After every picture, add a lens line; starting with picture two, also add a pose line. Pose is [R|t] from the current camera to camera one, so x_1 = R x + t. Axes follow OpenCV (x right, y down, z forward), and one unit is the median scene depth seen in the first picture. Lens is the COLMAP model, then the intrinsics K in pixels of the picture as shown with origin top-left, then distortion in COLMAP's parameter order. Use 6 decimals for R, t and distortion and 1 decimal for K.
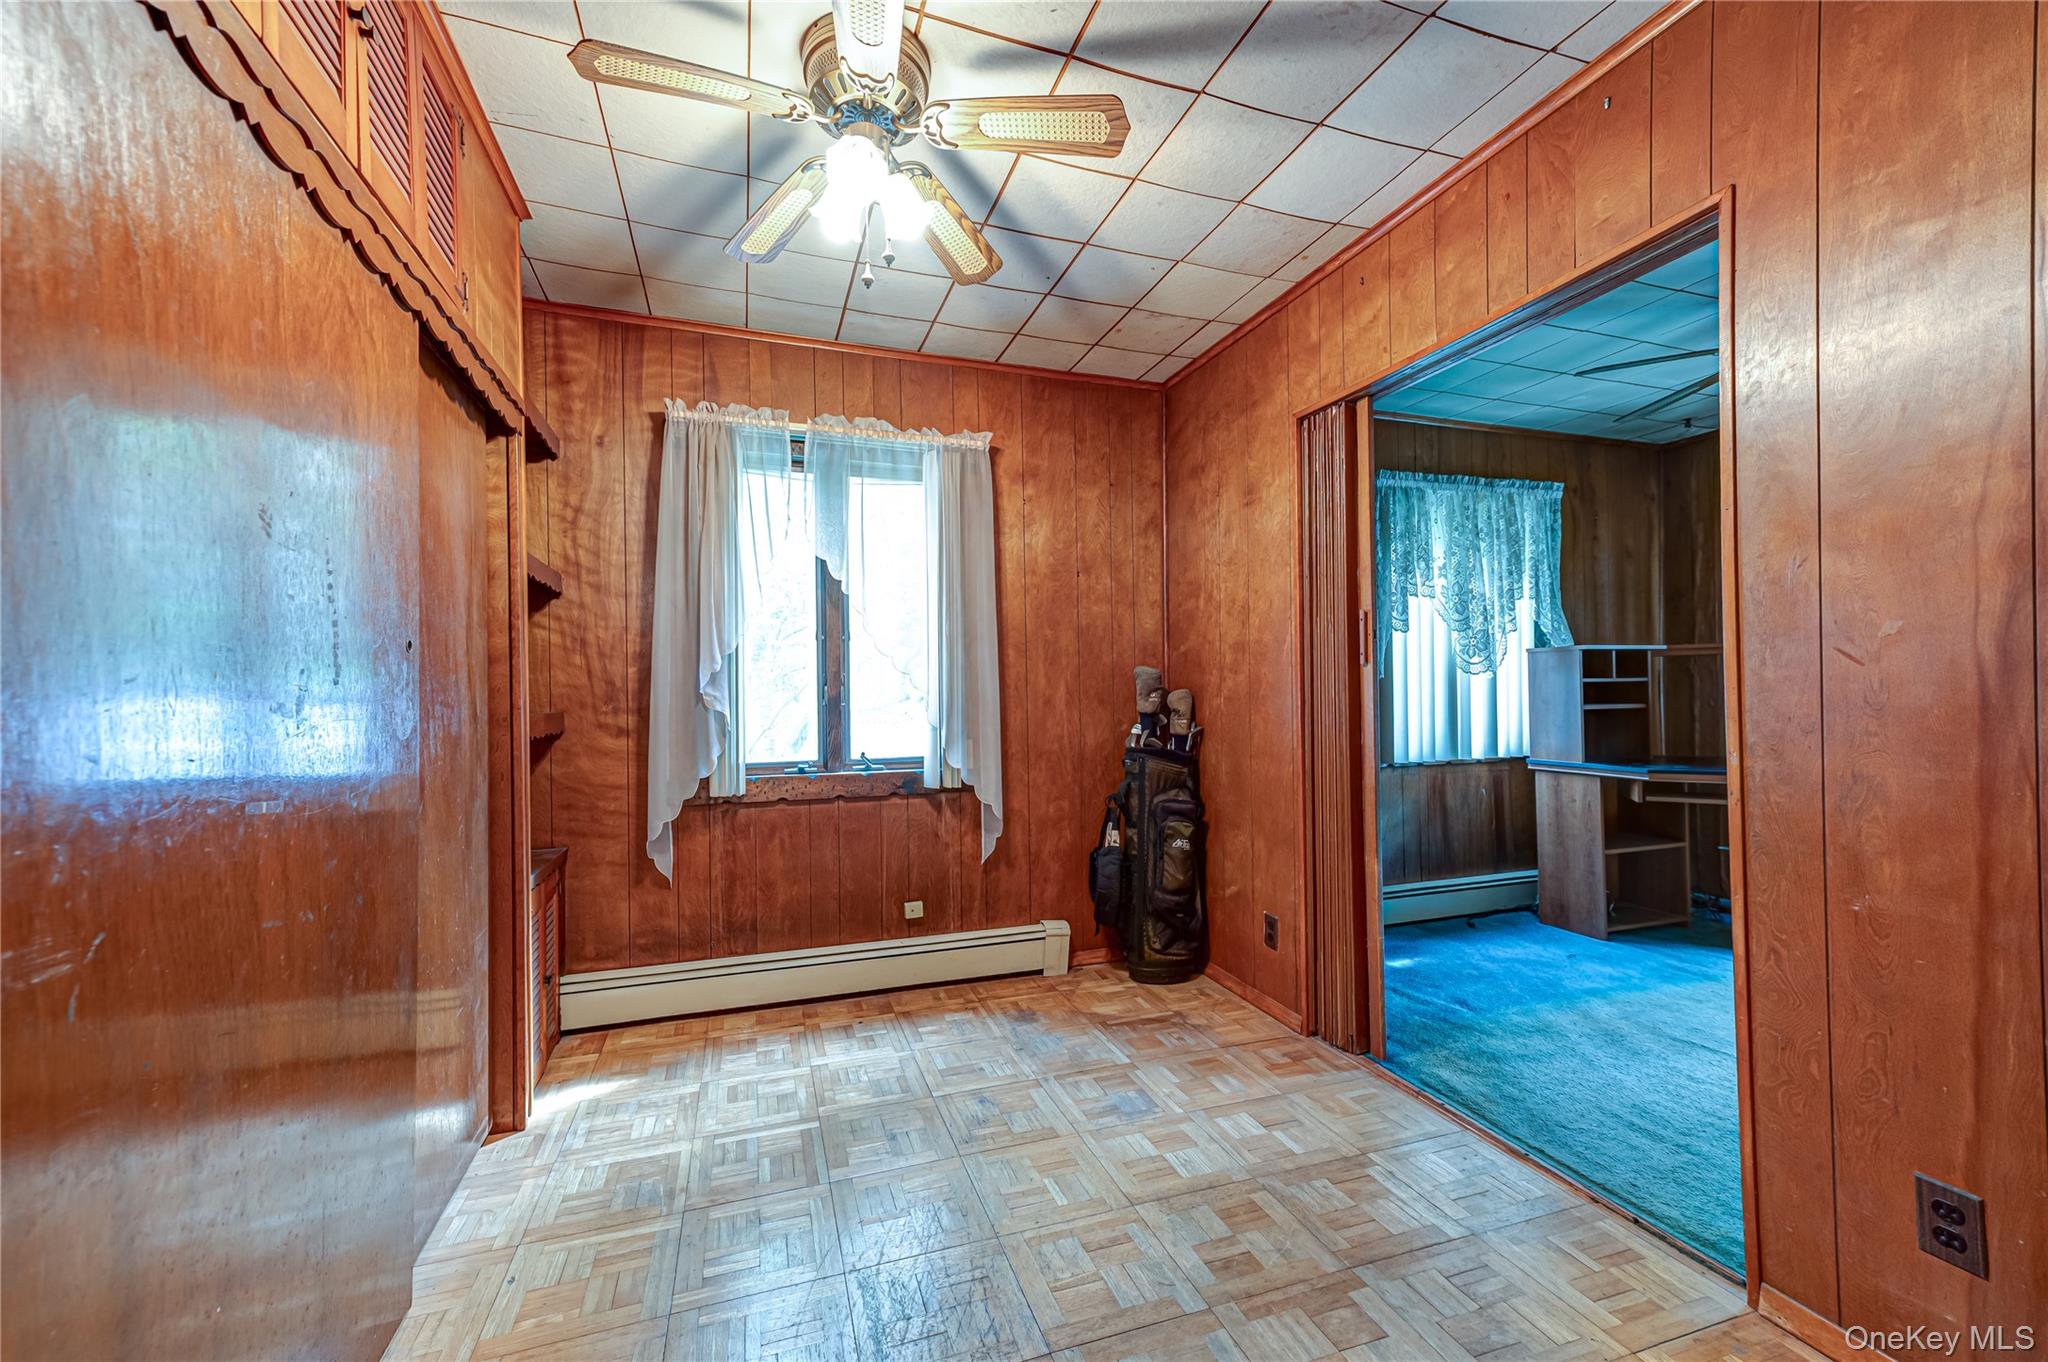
lens RADIAL K [[788.1, 0, 1018.6], [0, 788.1, 686.6], [0, 0, 1]] dist [0.000197, -0.000155]
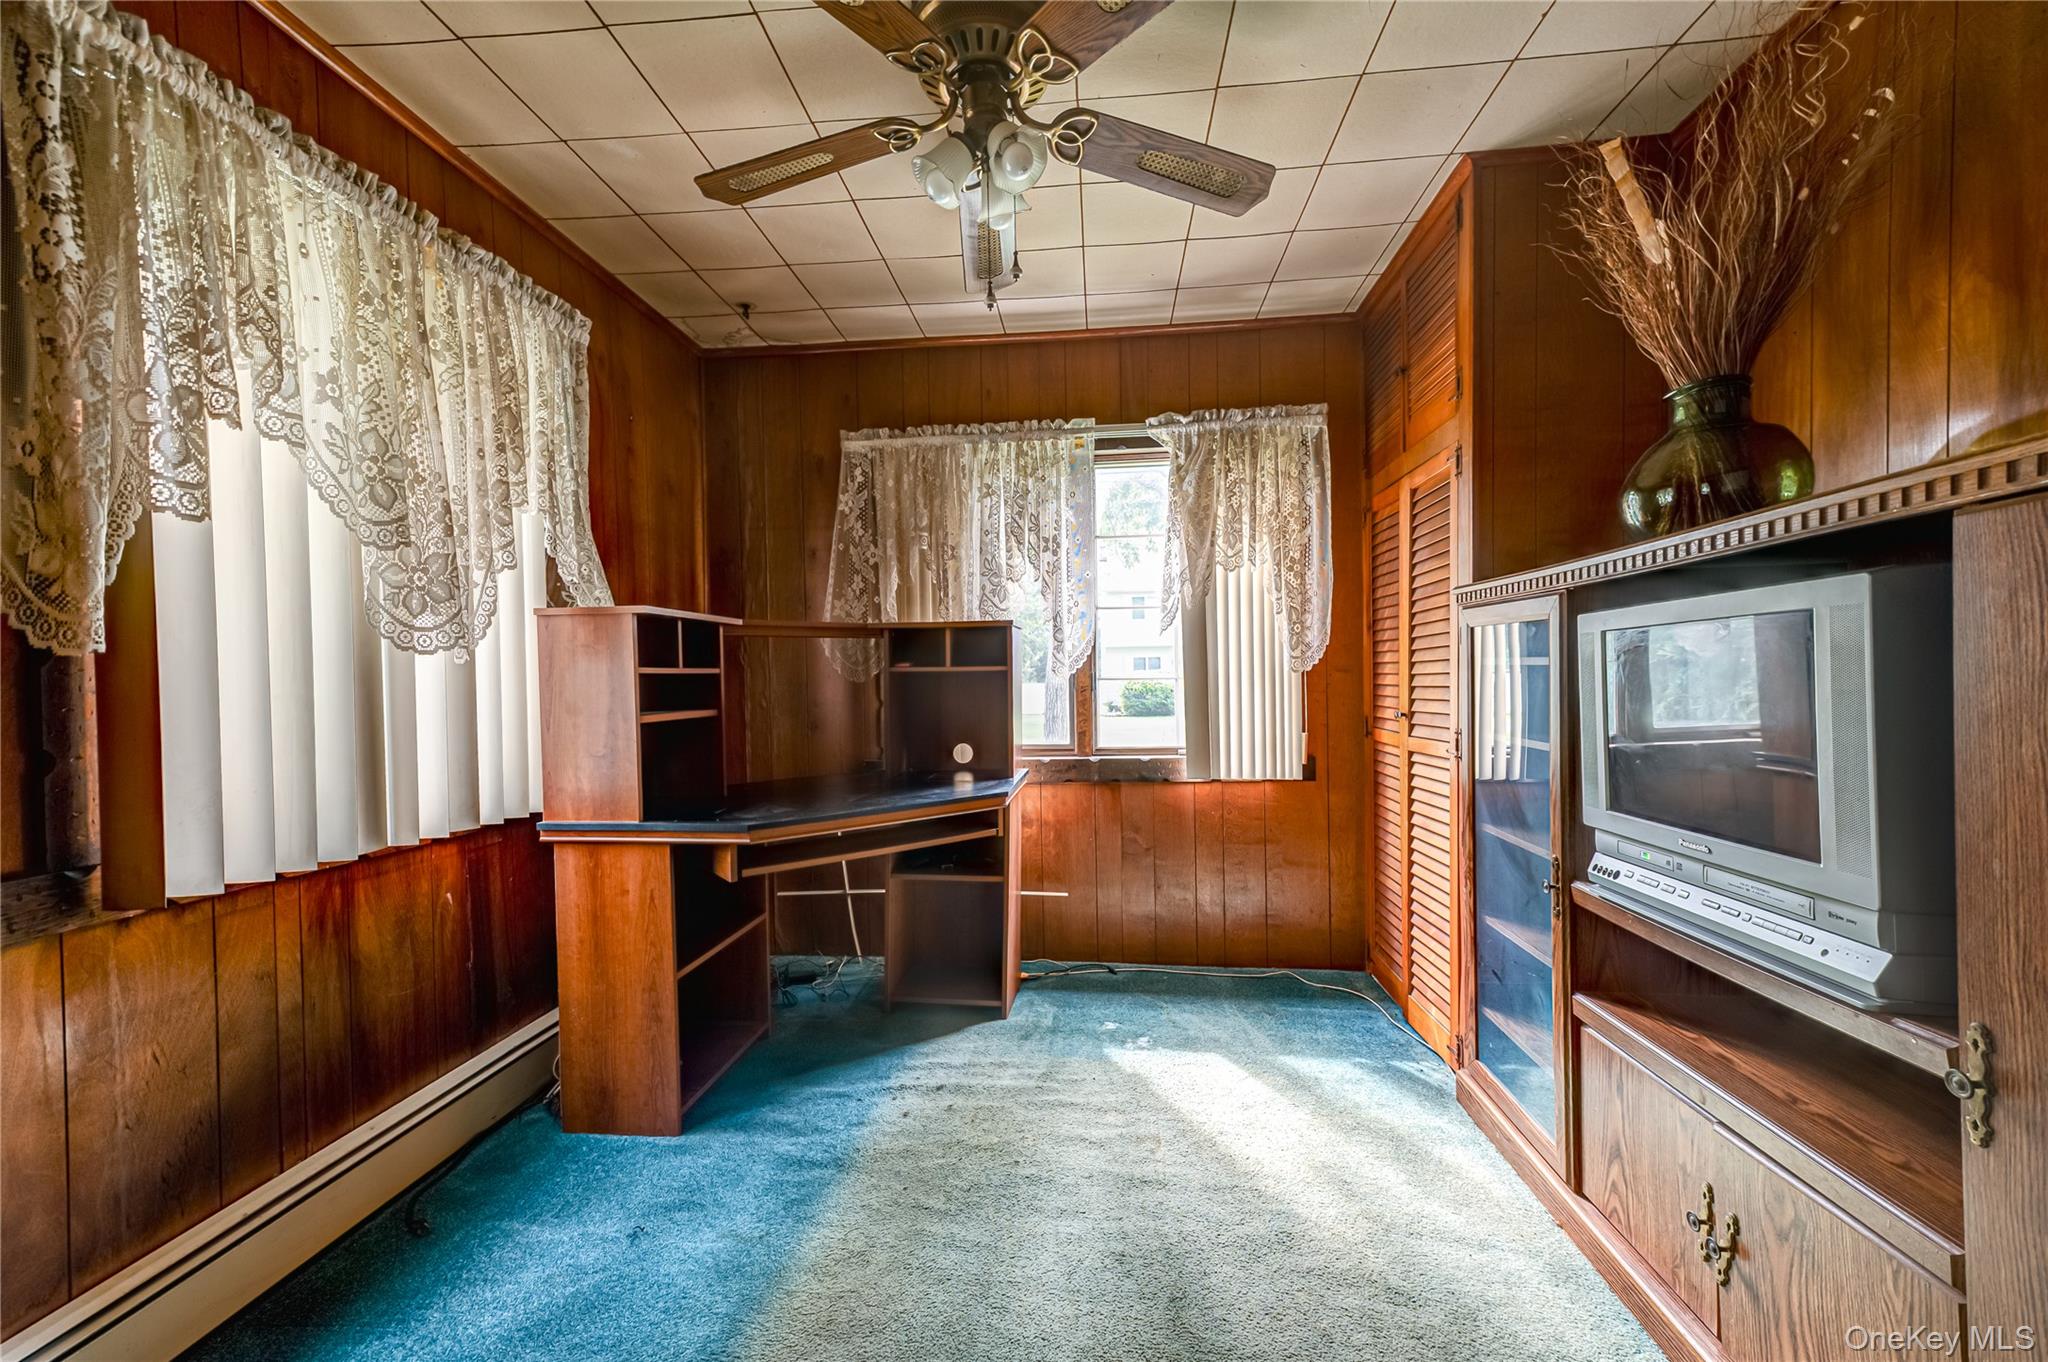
lens RADIAL K [[825.1, 0, 1015.5], [0, 825.1, 701.6], [0, 0, 1]] dist [0.024457, 0.000346]
pose [[0.431863, -0.017683, 0.901766, 0.296713], [-0.001414, 0.999793, 0.020282, 0.001745], [-0.901938, -0.010034, 0.431748, 0.494378]]
